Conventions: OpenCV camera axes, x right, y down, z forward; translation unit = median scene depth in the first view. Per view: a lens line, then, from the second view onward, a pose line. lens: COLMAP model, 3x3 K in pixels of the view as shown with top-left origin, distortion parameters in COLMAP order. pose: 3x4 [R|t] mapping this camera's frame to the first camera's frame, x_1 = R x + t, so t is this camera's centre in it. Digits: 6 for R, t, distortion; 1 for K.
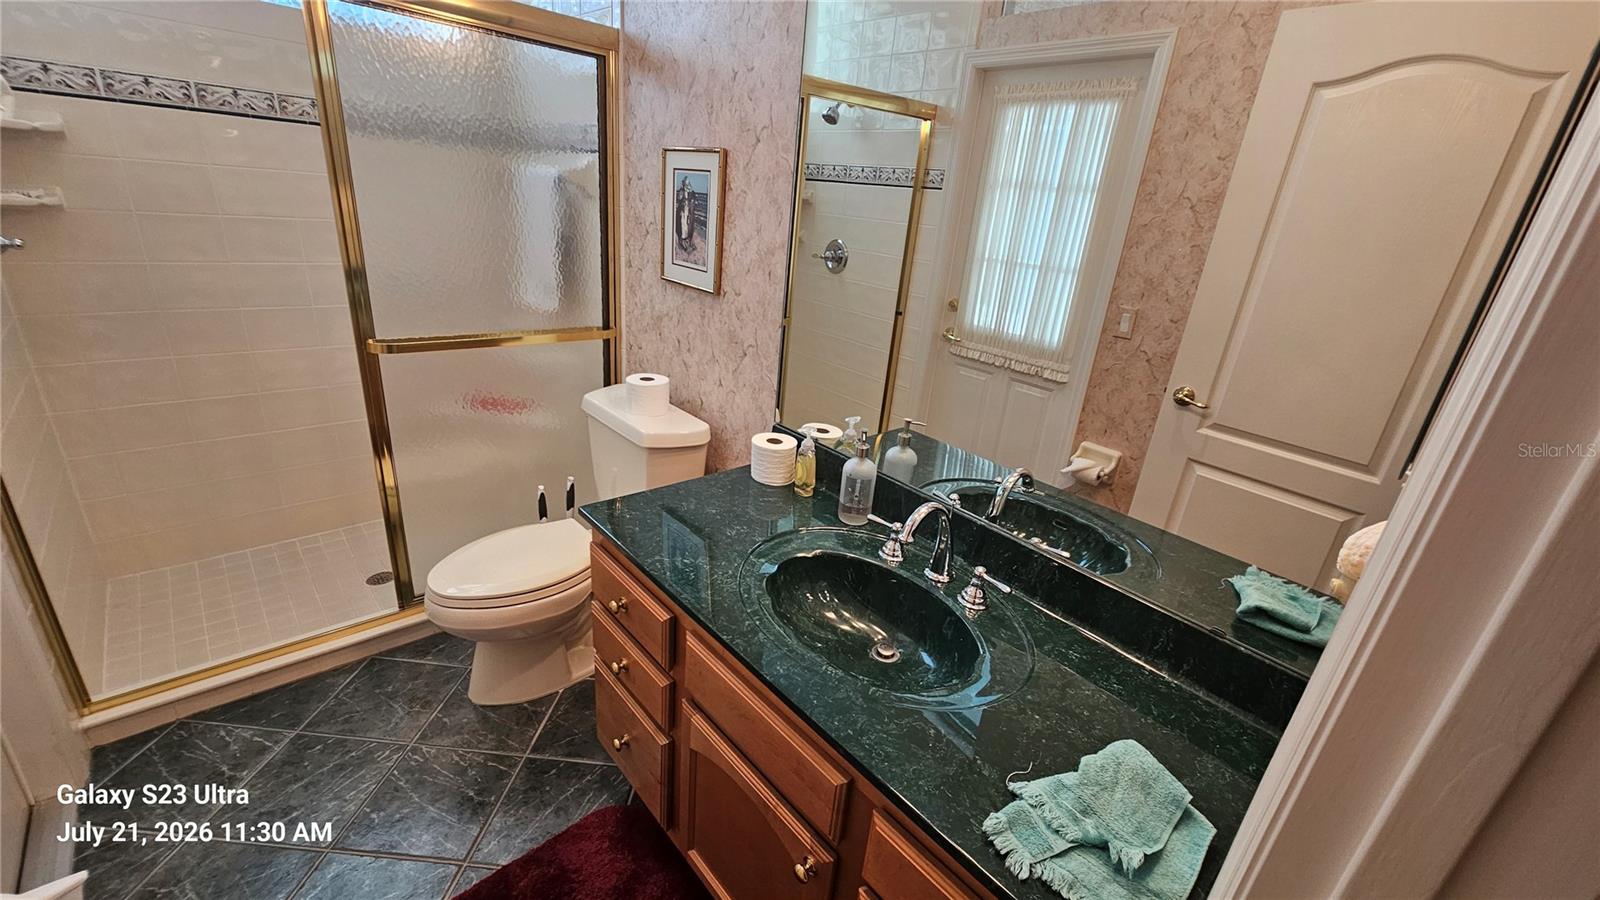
lens RADIAL K [[651.0, 0, 803.8], [0, 651.0, 458.1], [0, 0, 1]] dist [0.000364, -0.000087]
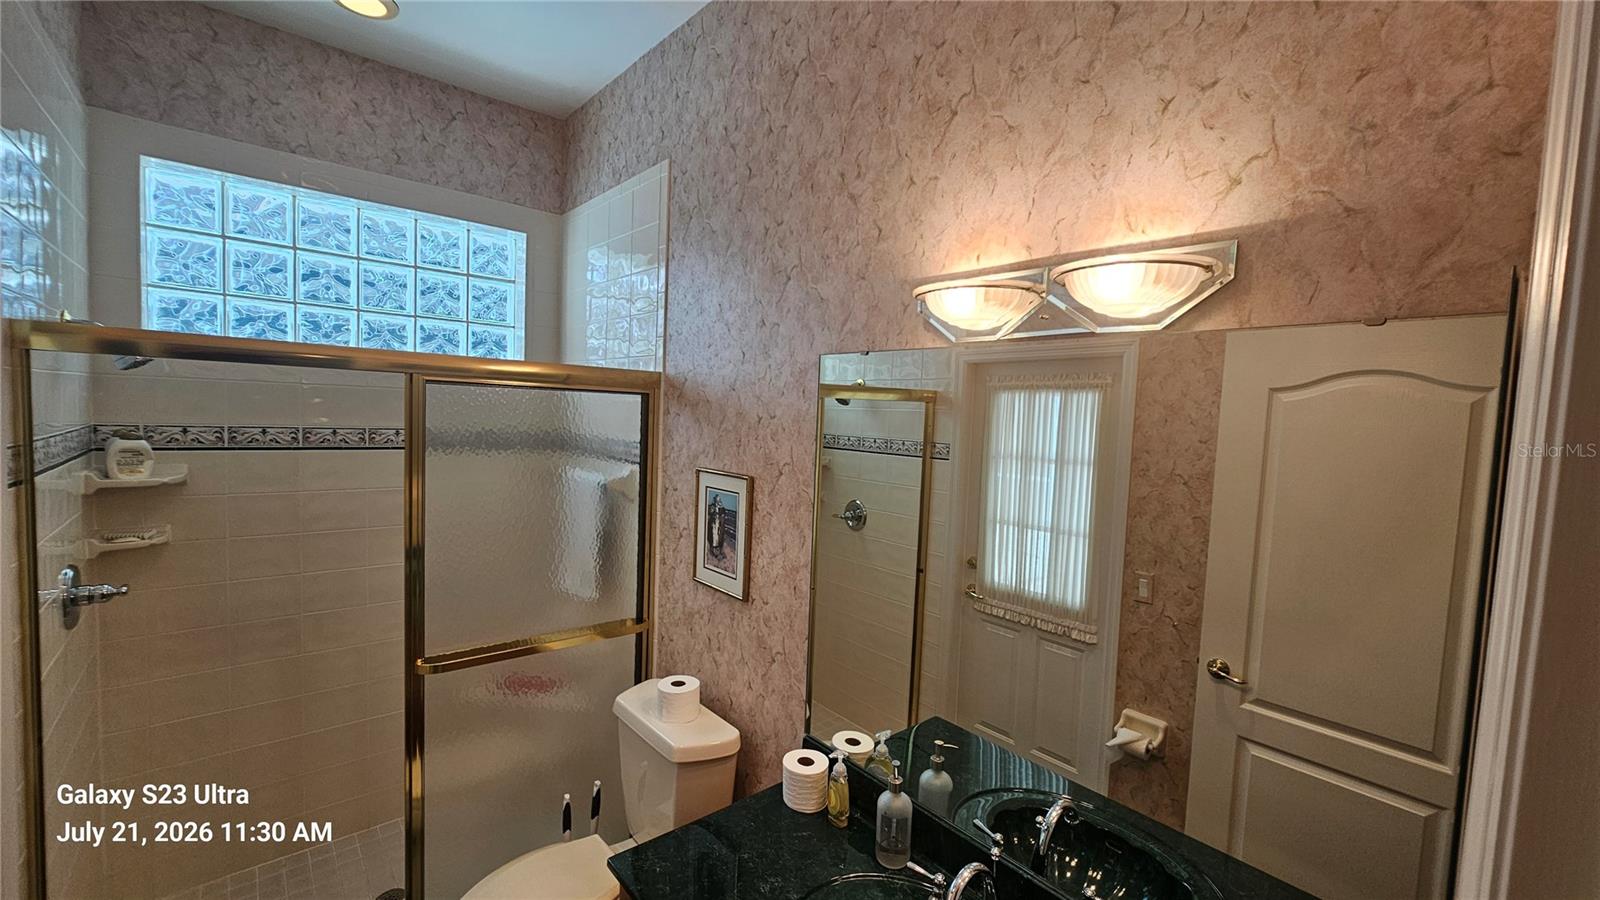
lens RADIAL K [[651.0, 0, 803.8], [0, 651.0, 458.1], [0, 0, 1]] dist [0.000364, -0.000087]
pose [[0.998300, -0.049605, -0.030599, 0.004202], [0.037825, 0.950835, -0.307380, -0.126092], [0.044342, 0.305700, 0.951095, -0.064907]]
